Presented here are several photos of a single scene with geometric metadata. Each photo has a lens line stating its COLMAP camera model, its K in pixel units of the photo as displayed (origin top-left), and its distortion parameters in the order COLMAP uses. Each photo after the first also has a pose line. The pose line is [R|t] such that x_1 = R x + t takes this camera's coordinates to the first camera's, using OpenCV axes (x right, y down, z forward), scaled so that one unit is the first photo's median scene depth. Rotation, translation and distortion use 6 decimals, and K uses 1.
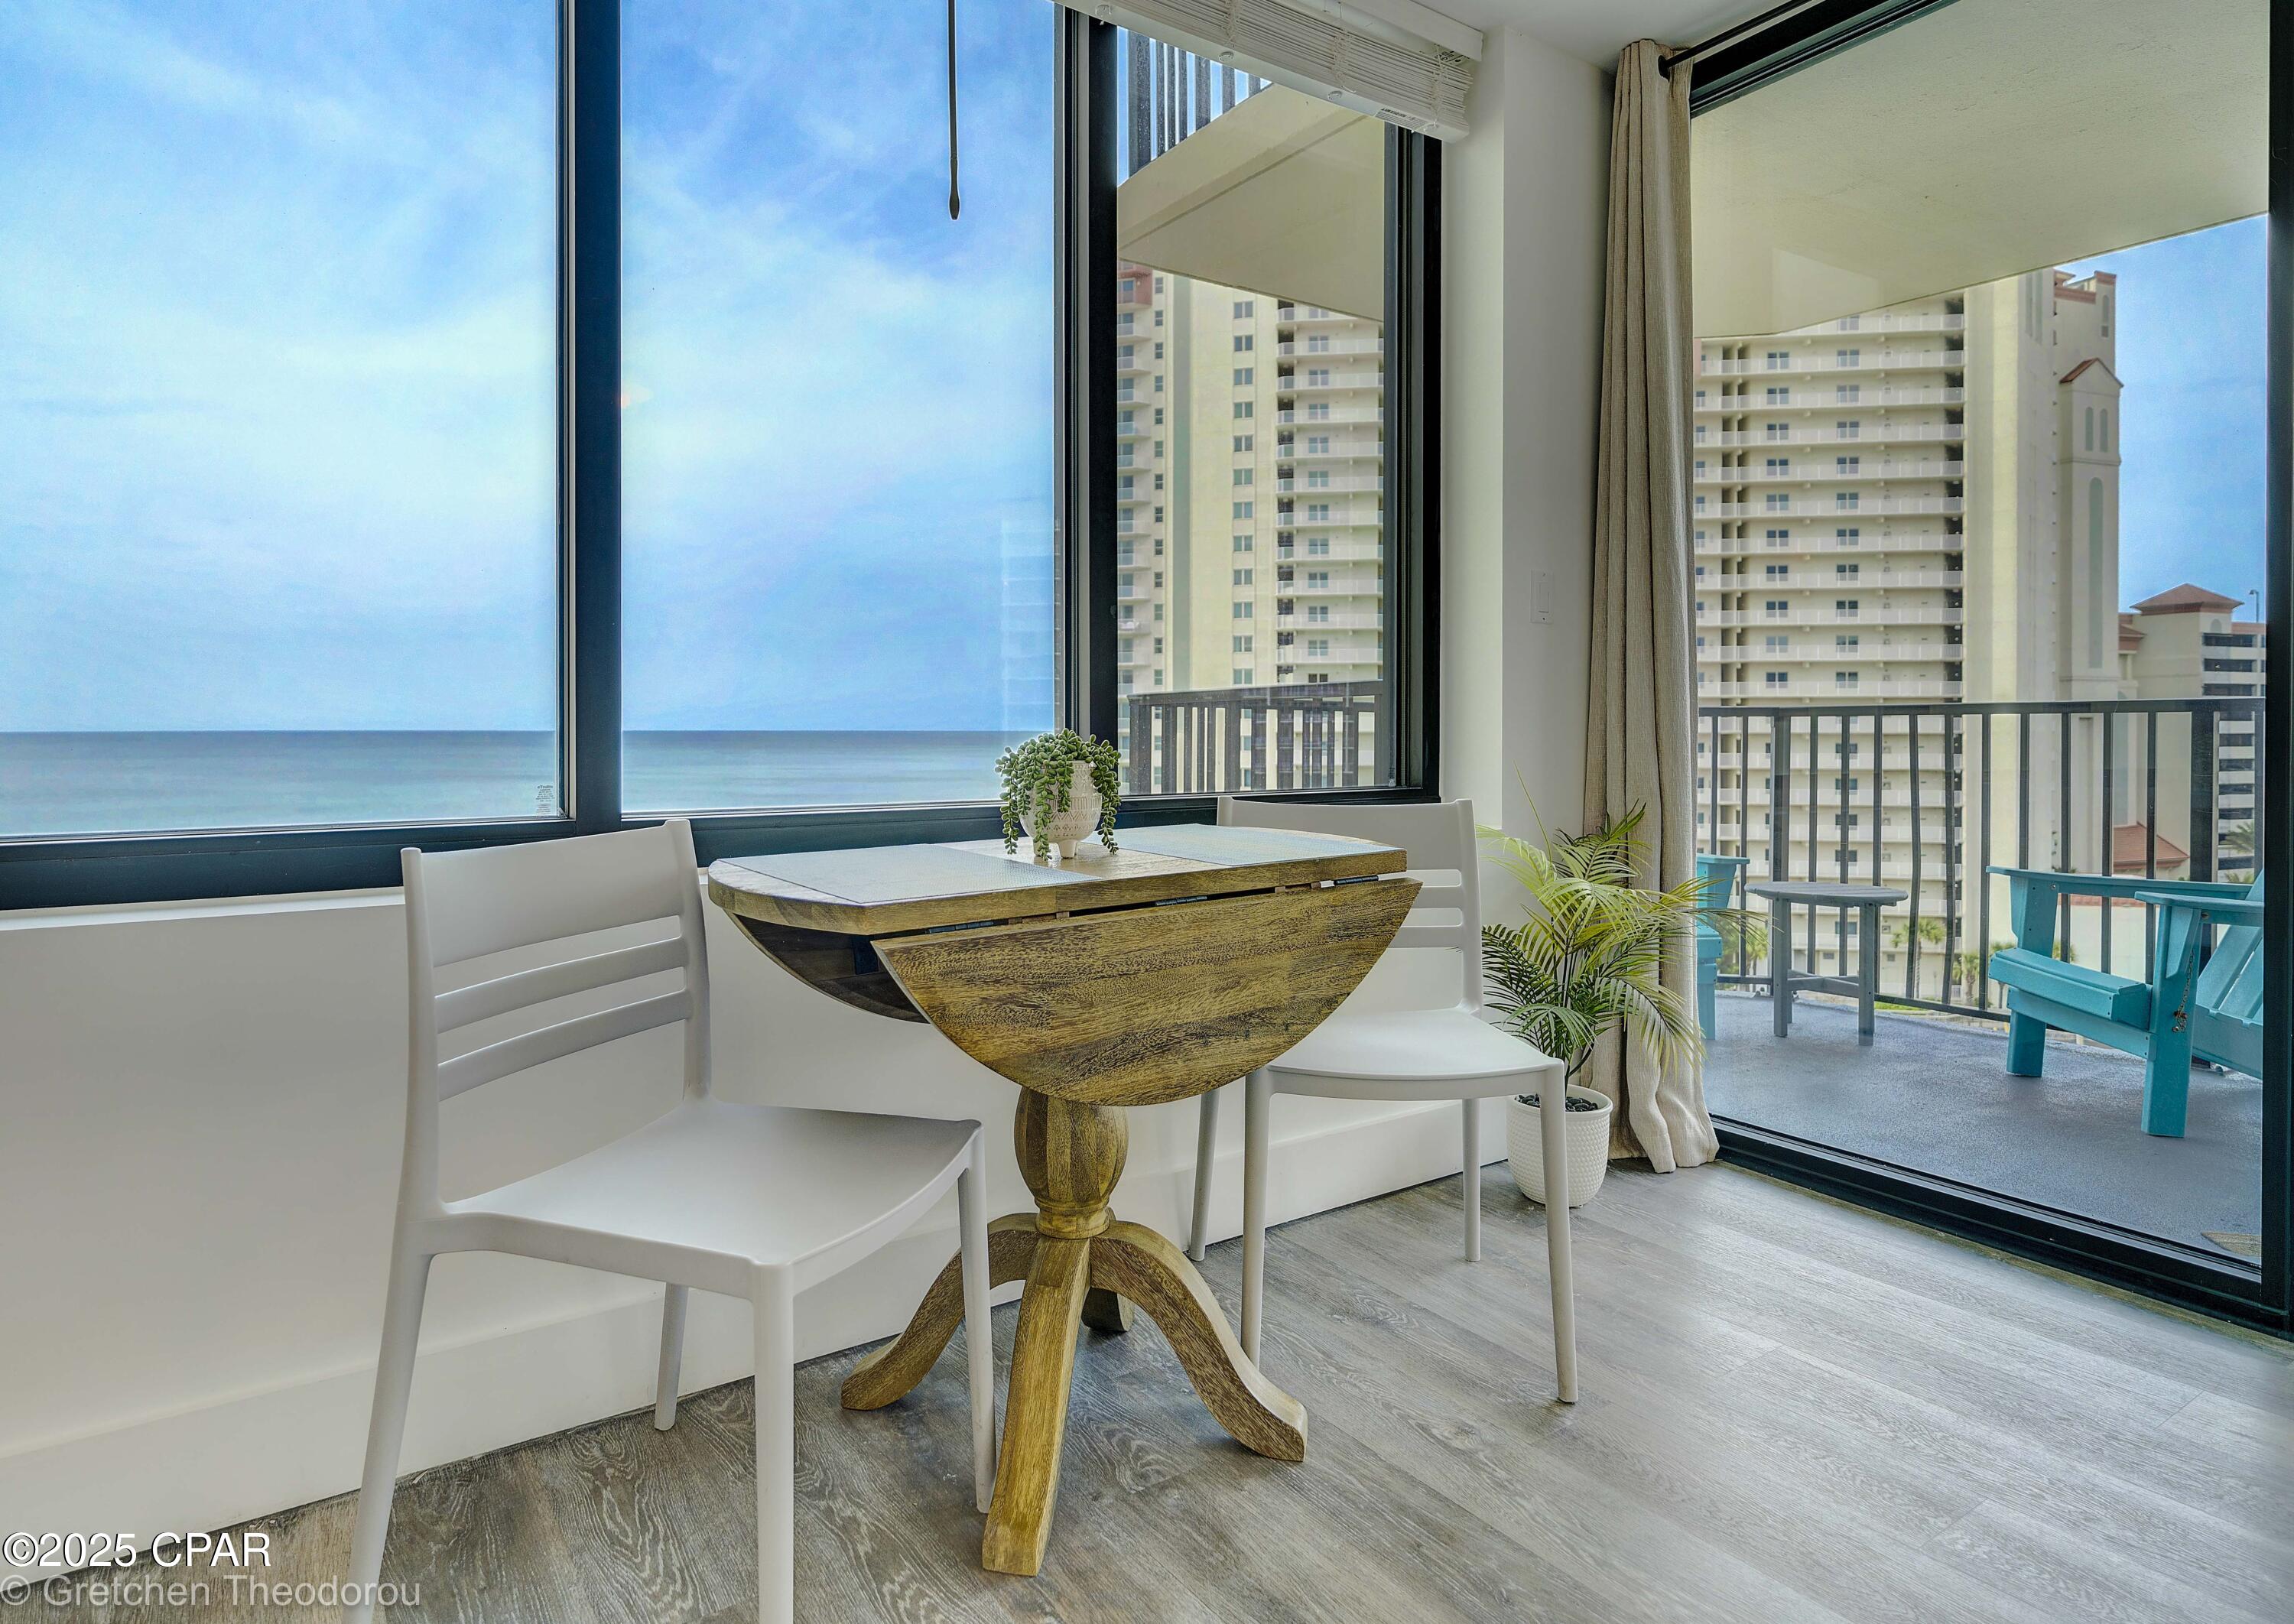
lens RADIAL K [[1300.0, 0, 1118.8], [0, 1300.0, 722.7], [0, 0, 1]] dist [0.000234, 0.002461]
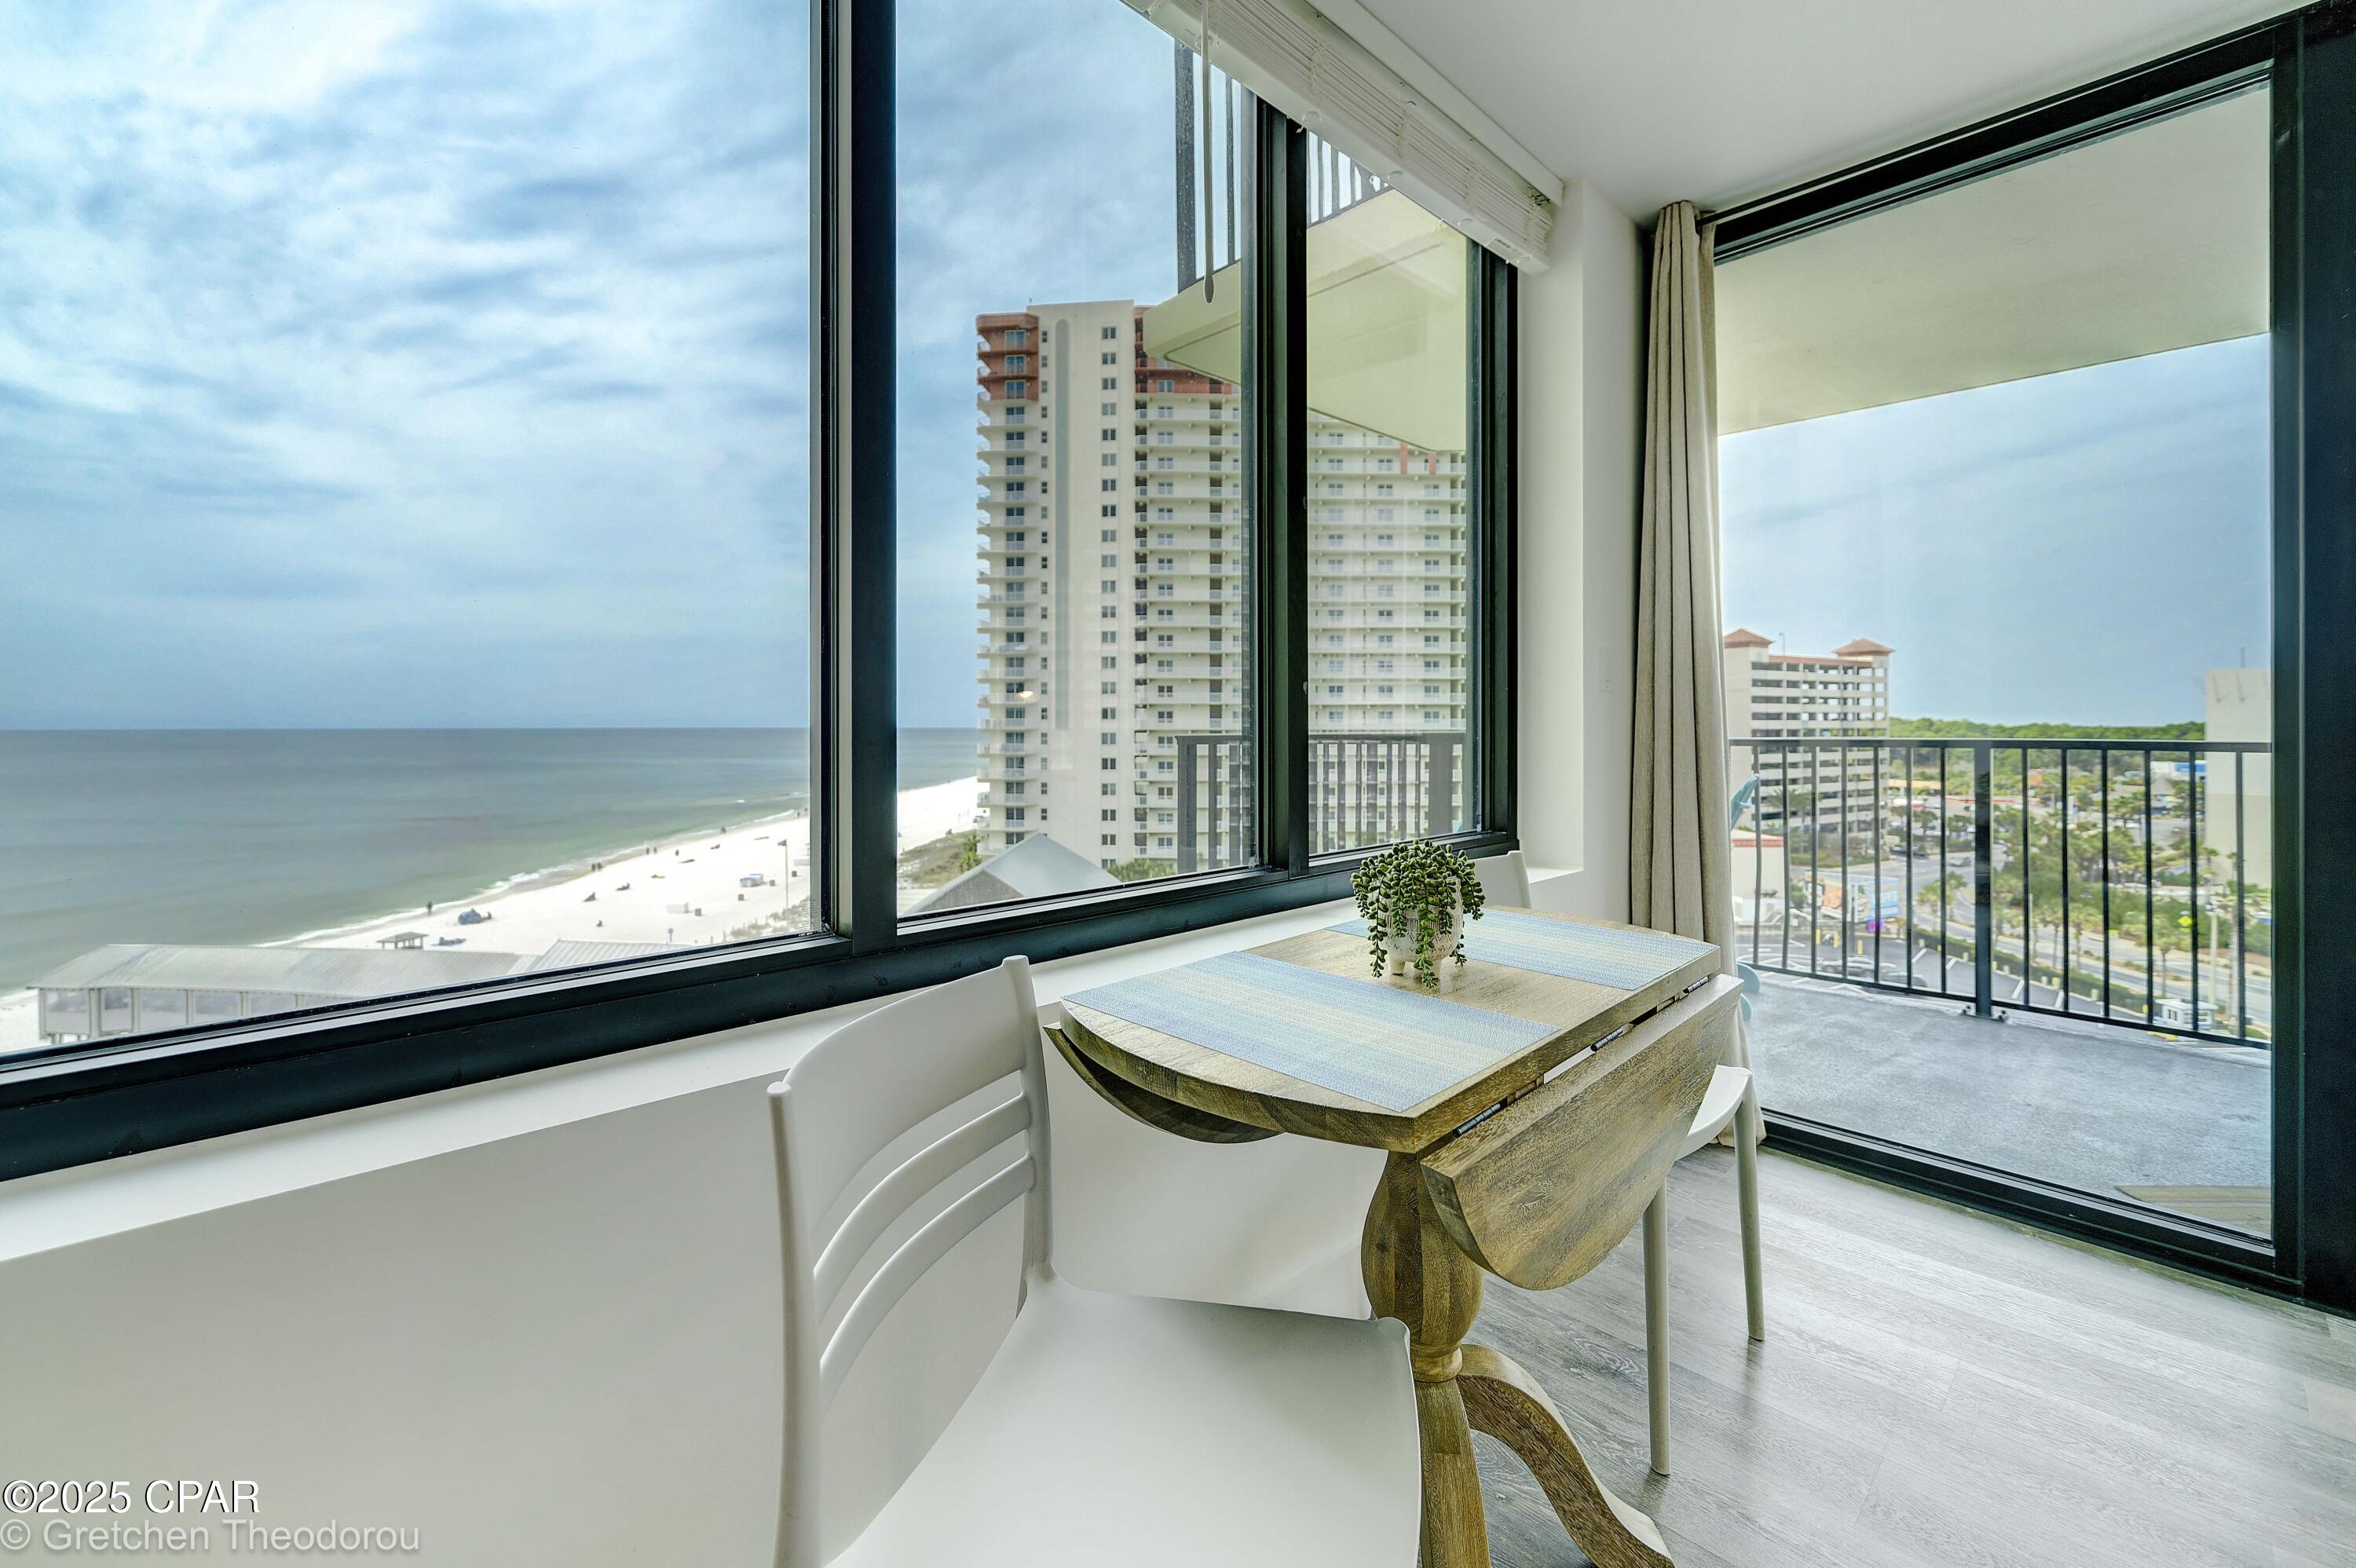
lens RADIAL K [[987.3, 0, 1186.1], [0, 987.3, 720.4], [0, 0, 1]] dist [0.003296, -0.000445]
pose [[0.984805, -0.000407, 0.173661, -0.289120], [0.000698, 0.999998, -0.001616, -0.070233], [-0.173660, 0.001713, 0.984804, 0.272689]]
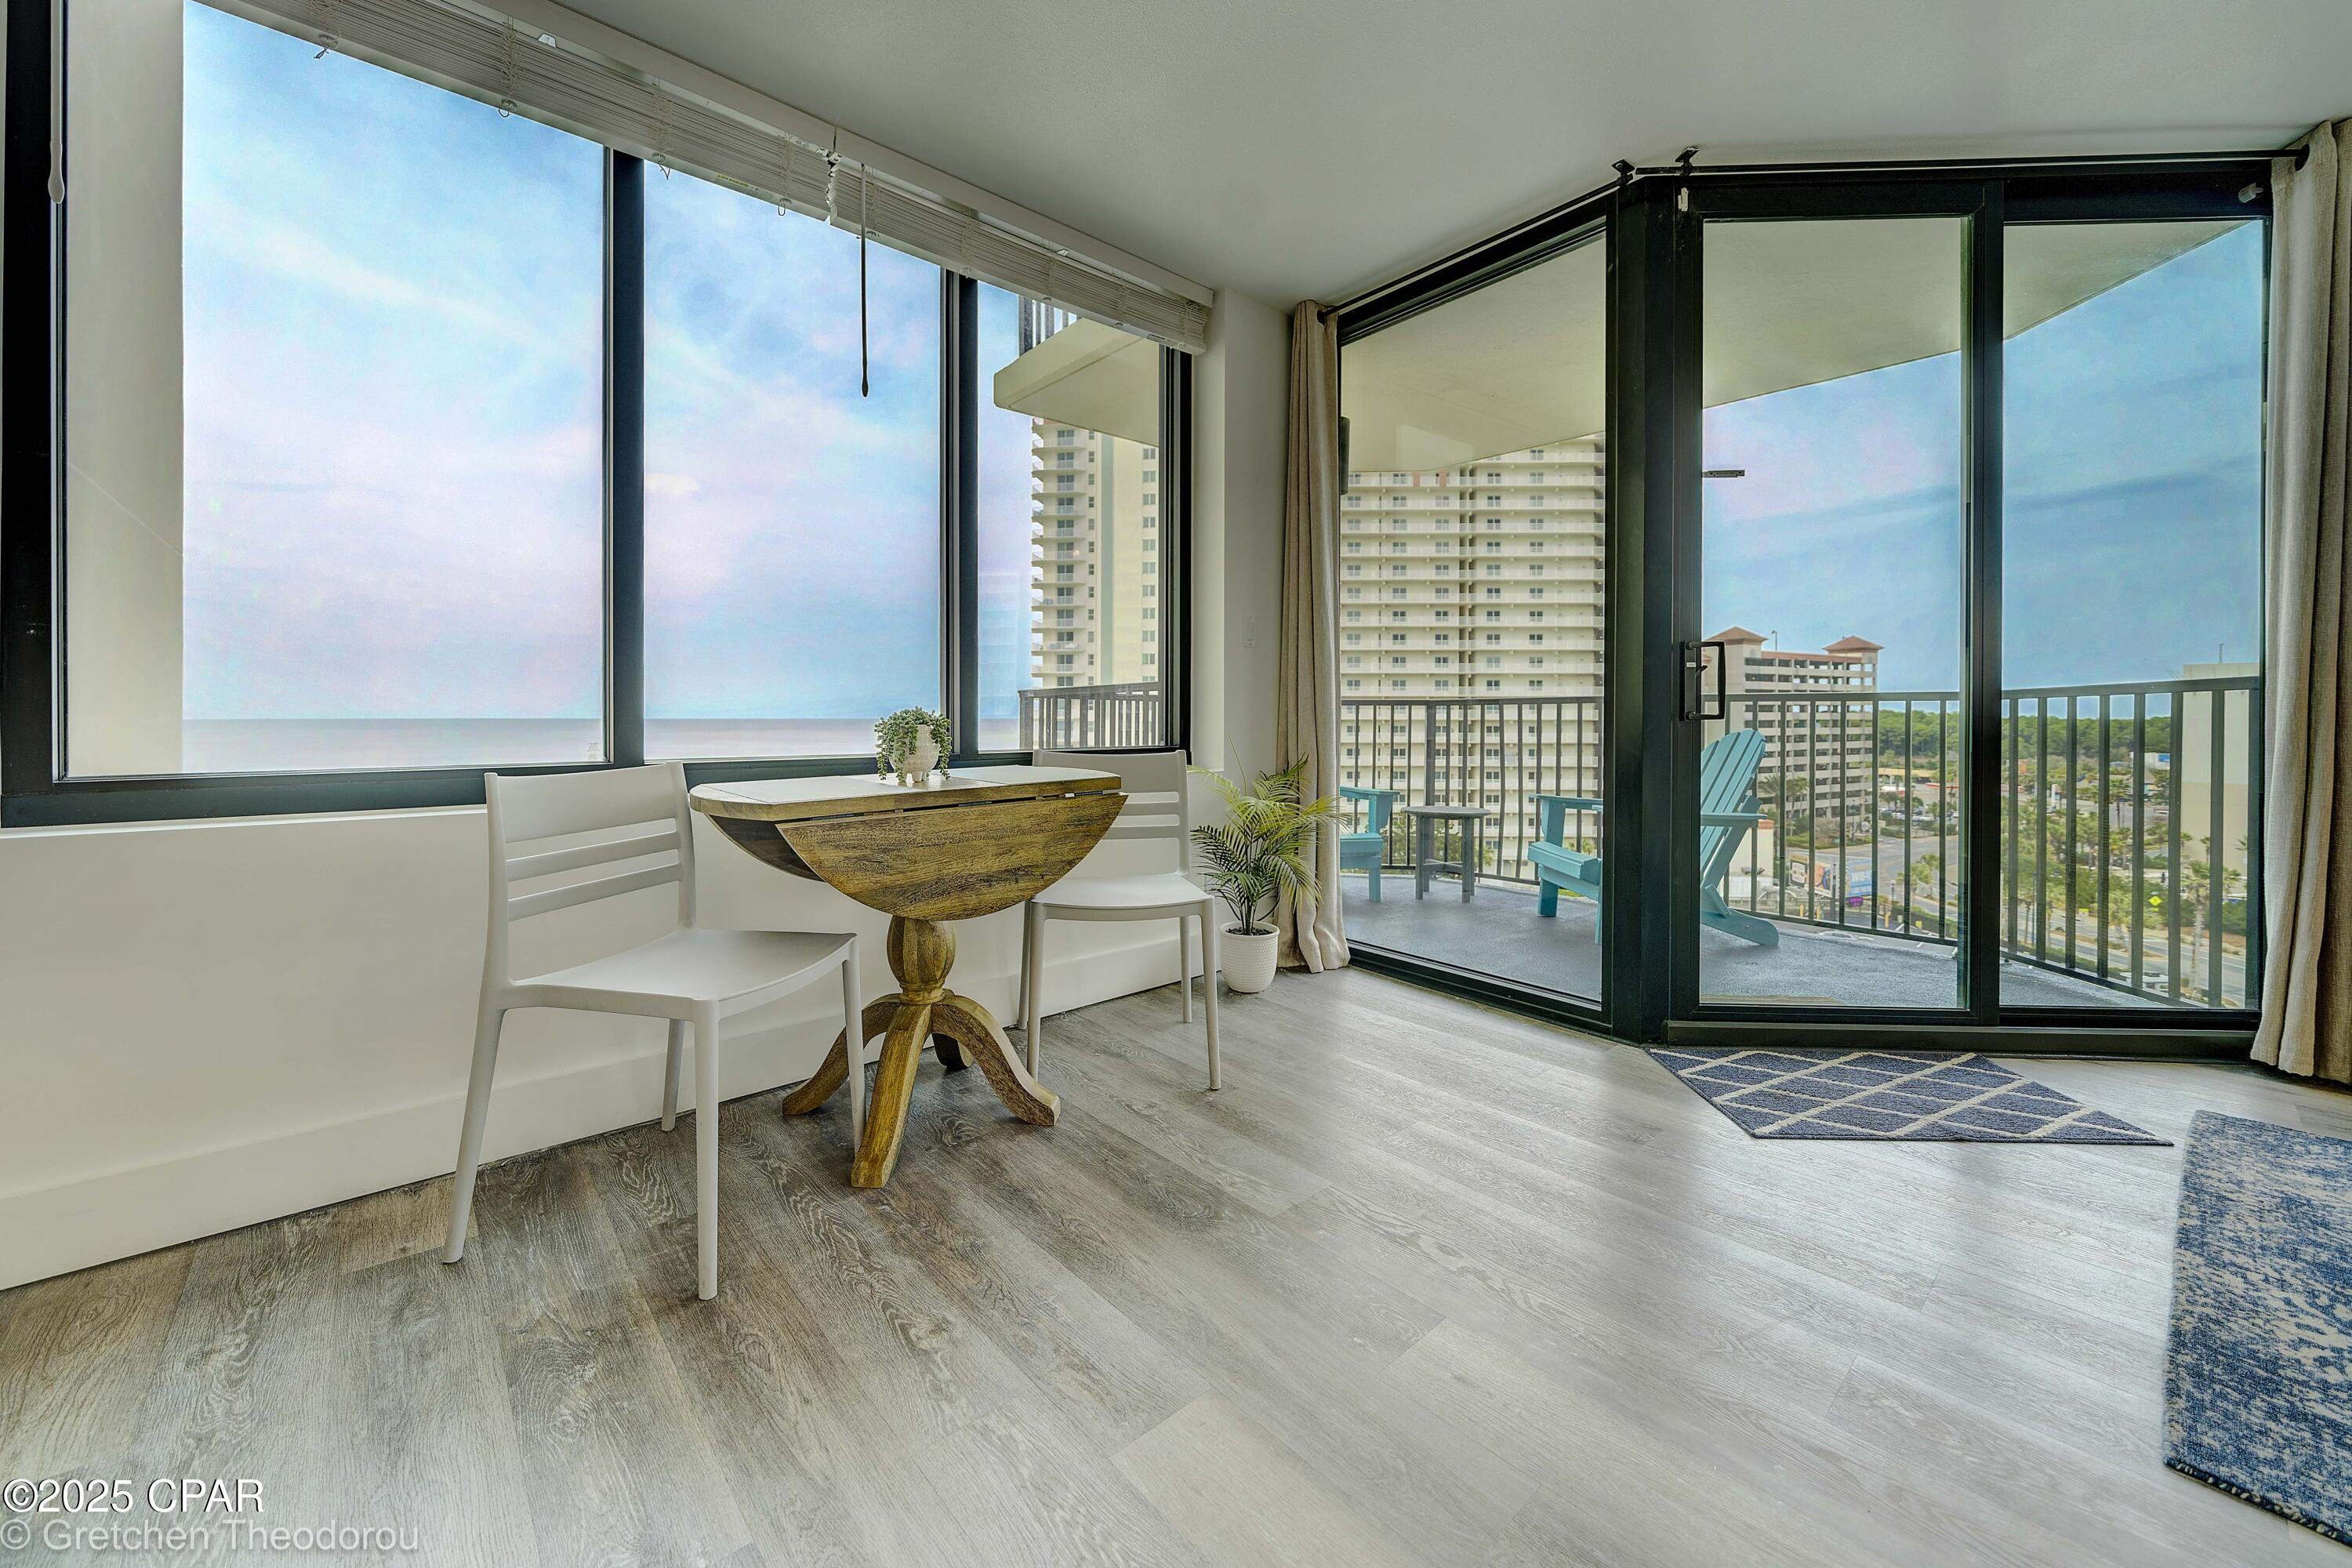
lens RADIAL K [[891.1, 0, 1175.6], [0, 891.1, 713.8], [0, 0, 1]] dist [-0.004017, 0.000135]
pose [[0.992228, 0.000804, 0.124430, 0.130242], [-0.000956, 0.999999, 0.001166, 0.011454], [-0.124429, -0.001276, 0.992228, -0.172839]]
